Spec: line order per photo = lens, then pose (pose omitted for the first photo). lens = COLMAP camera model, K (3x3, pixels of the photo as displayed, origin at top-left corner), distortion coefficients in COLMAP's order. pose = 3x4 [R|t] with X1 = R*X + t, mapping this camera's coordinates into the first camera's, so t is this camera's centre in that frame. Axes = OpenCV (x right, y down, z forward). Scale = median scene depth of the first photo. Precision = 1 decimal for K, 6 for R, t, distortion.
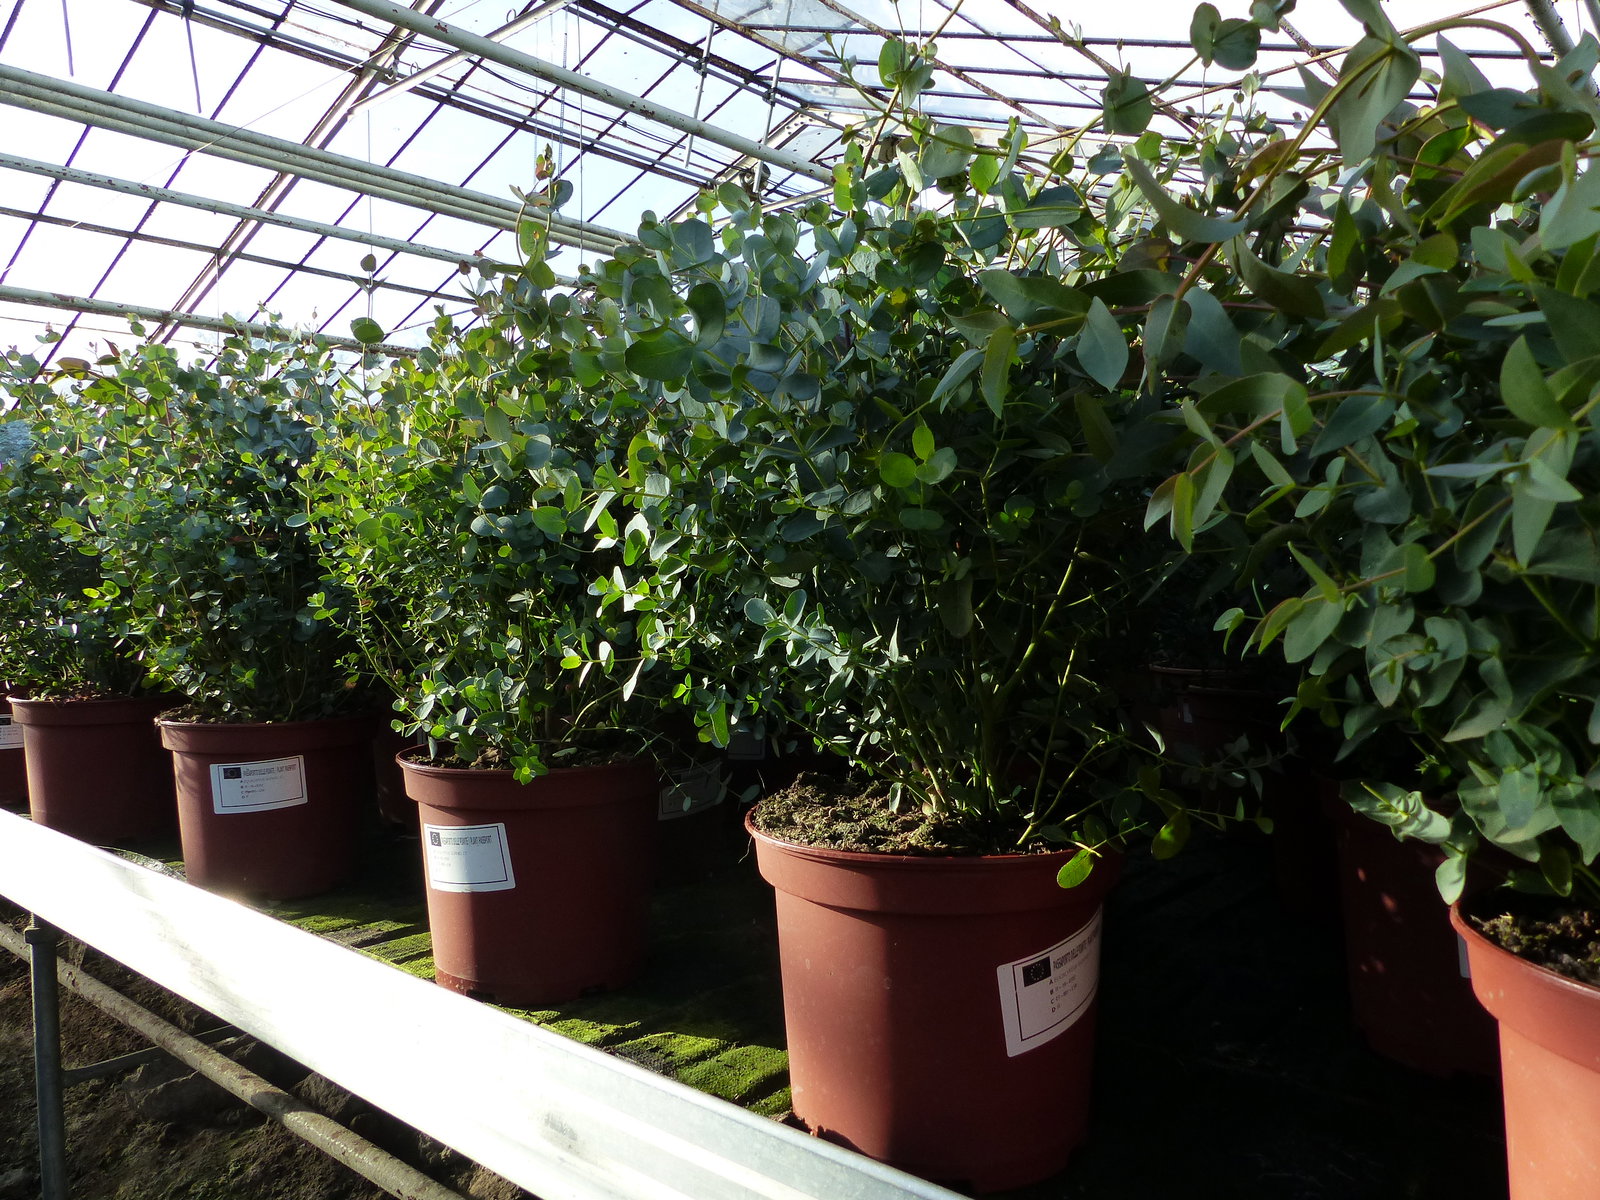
lens RADIAL K [[1181.5, 0, 800.0], [0, 1181.5, 600.0], [0, 0, 1]] dist [-0.006763, -0.006000]
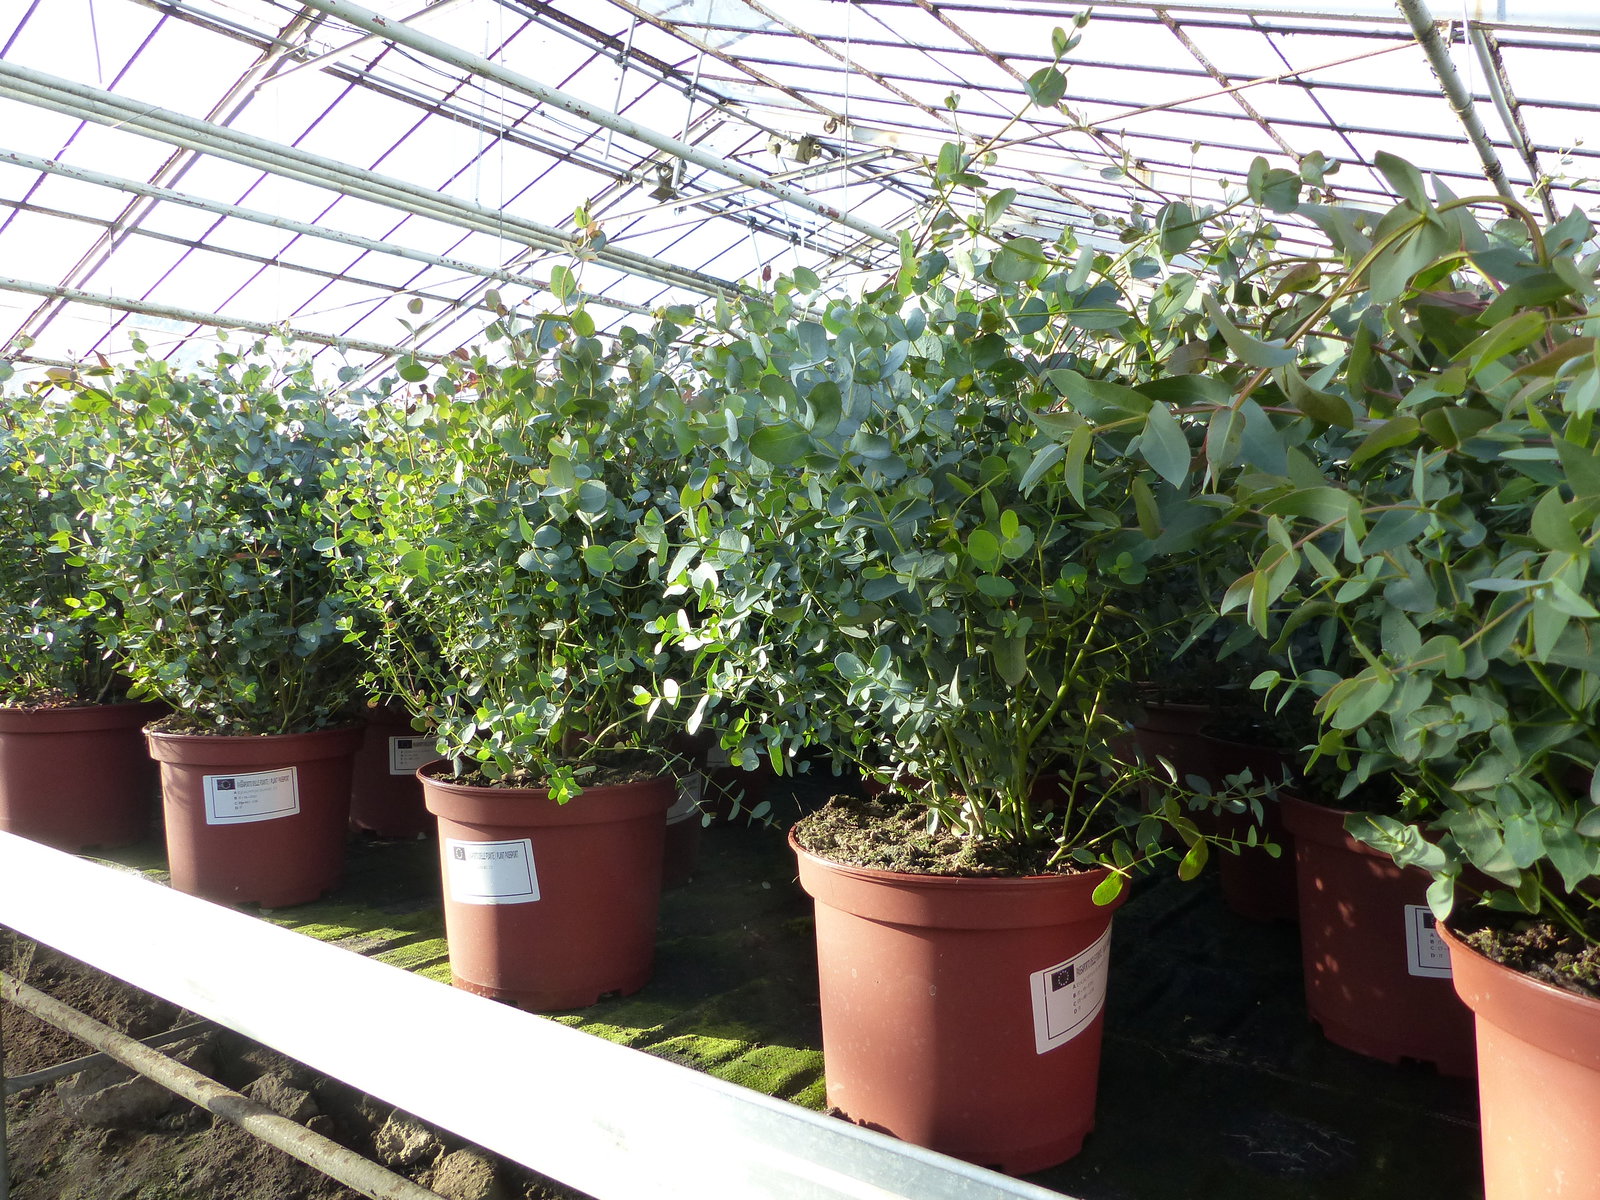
lens RADIAL K [[1184.1, 0, 794.5], [0, 1184.1, 596.5], [0, 0, 1]] dist [-0.014676, 0.001784]
pose [[0.996713, 0.012980, 0.079964, -0.102687], [-0.013312, 0.999905, 0.003622, -0.033584], [-0.079909, -0.004675, 0.996791, -0.067779]]
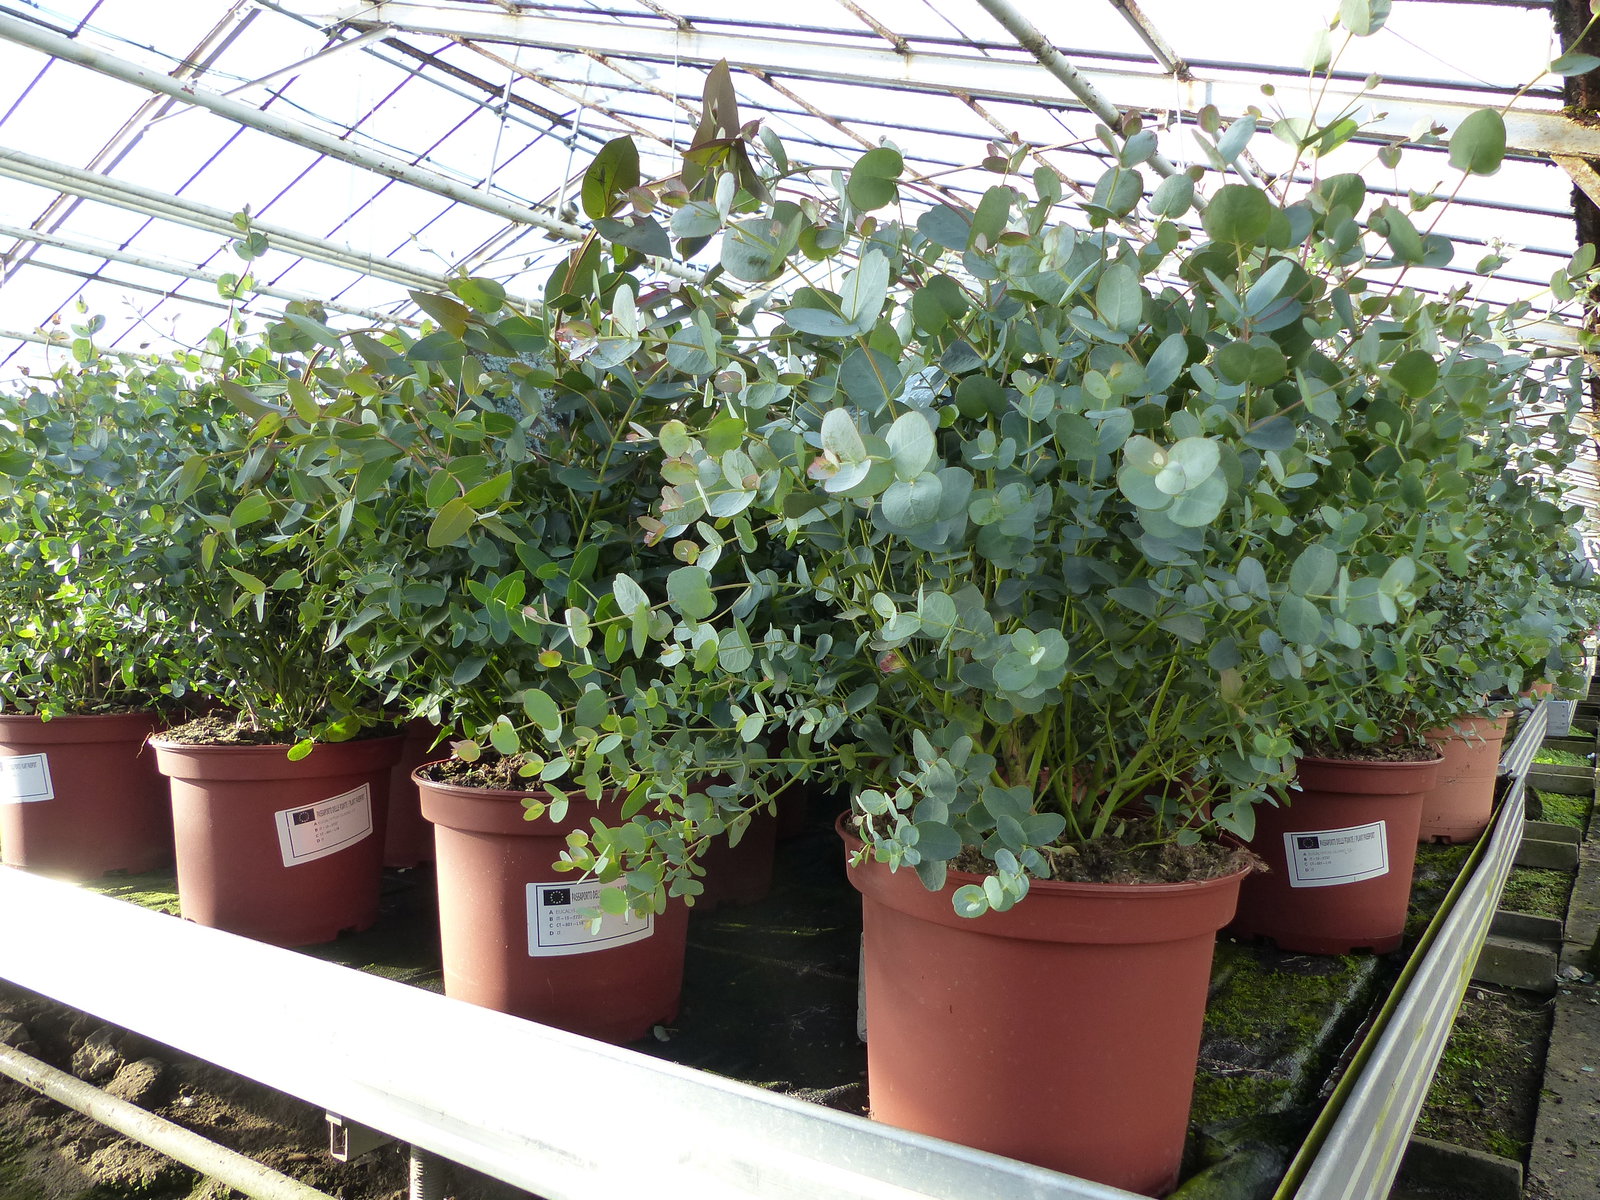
lens RADIAL K [[1188.0, 0, 800.0], [0, 1188.0, 600.0], [0, 0, 1]] dist [-0.004883, 0.000290]
pose [[0.992162, 0.020171, 0.123317, 0.481251], [-0.017331, 0.999560, -0.024058, 0.019750], [-0.123748, 0.021732, 0.992076, -0.558495]]
